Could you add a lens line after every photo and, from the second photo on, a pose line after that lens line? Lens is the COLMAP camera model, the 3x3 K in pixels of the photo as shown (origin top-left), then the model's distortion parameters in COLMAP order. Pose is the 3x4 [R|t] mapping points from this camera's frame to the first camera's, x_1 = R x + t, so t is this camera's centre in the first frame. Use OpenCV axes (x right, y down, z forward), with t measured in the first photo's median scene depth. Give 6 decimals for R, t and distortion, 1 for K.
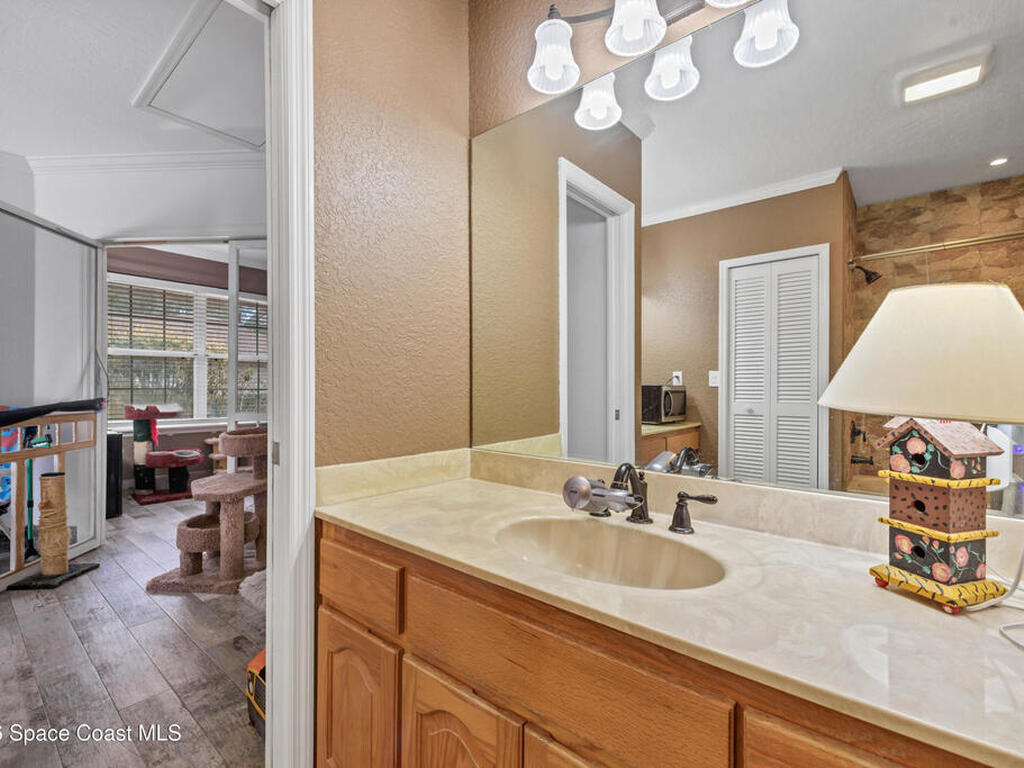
lens RADIAL K [[465.3, 0, 508.7], [0, 465.3, 386.1], [0, 0, 1]] dist [-0.000801, -0.000399]
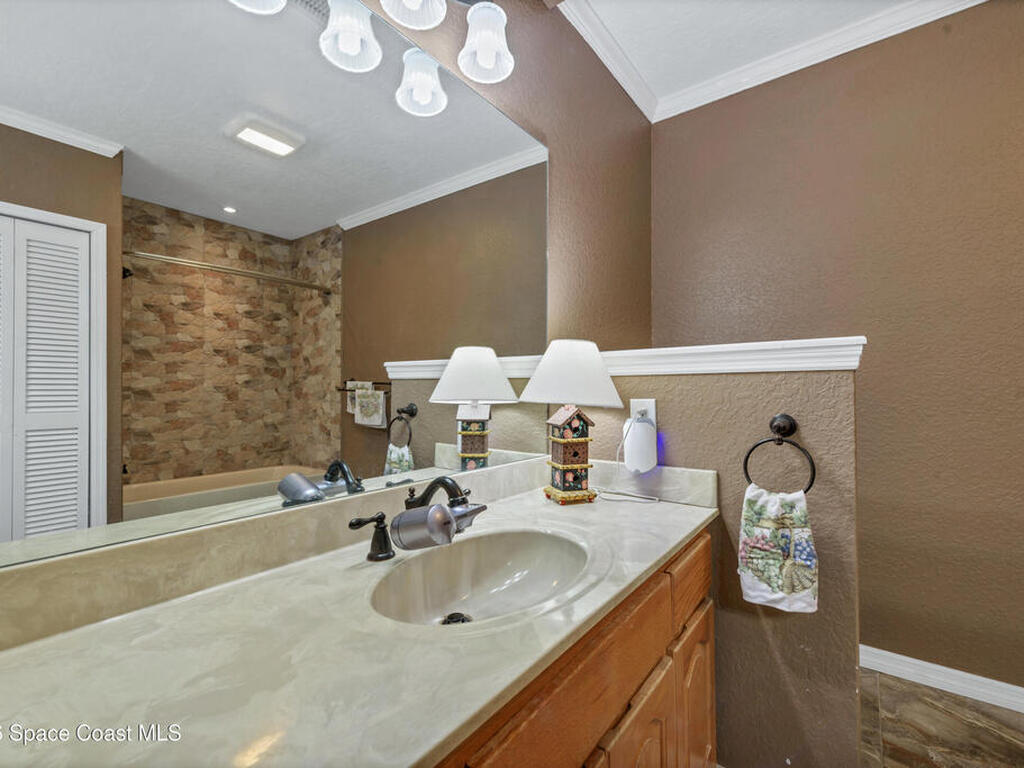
lens RADIAL K [[465.3, 0, 511.2], [0, 465.3, 383.9], [0, 0, 1]] dist [-0.000801, -0.000399]
pose [[-0.065617, 0.009170, 0.997803, -0.527441], [-0.000172, 0.999958, -0.009201, -0.007498], [-0.997845, -0.000775, -0.065613, 0.721986]]
